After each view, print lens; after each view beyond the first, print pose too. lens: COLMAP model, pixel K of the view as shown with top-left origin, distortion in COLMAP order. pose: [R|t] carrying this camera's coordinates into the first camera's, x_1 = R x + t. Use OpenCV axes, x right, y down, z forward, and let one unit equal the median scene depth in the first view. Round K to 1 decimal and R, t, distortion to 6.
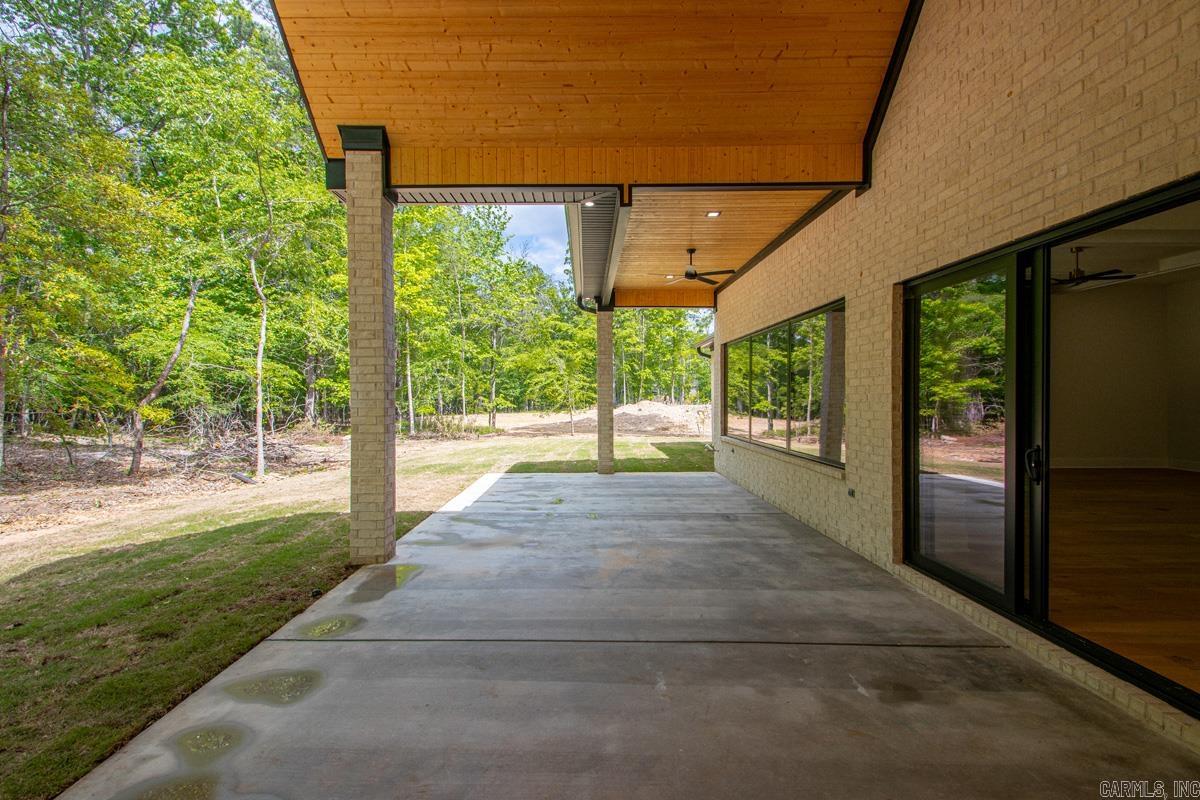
lens RADIAL K [[581.0, 0, 576.2], [0, 581.0, 394.5], [0, 0, 1]] dist [0.032814, -0.020271]
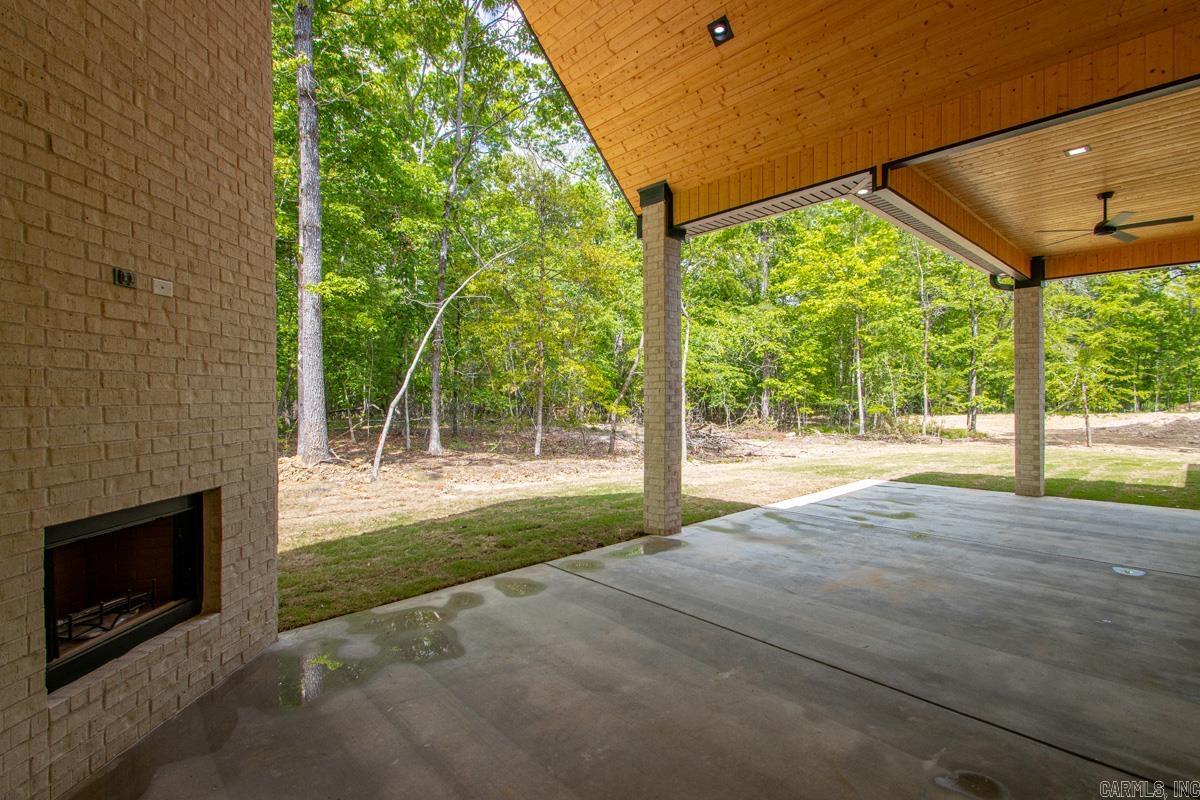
lens RADIAL K [[563.2, 0, 556.2], [0, 563.2, 391.0], [0, 0, 1]] dist [0.016262, -0.000039]
pose [[0.665573, -0.009309, -0.746274, 0.344235], [0.008494, 0.999952, -0.004898, -0.010124], [0.746284, -0.003079, 0.665620, 0.034912]]
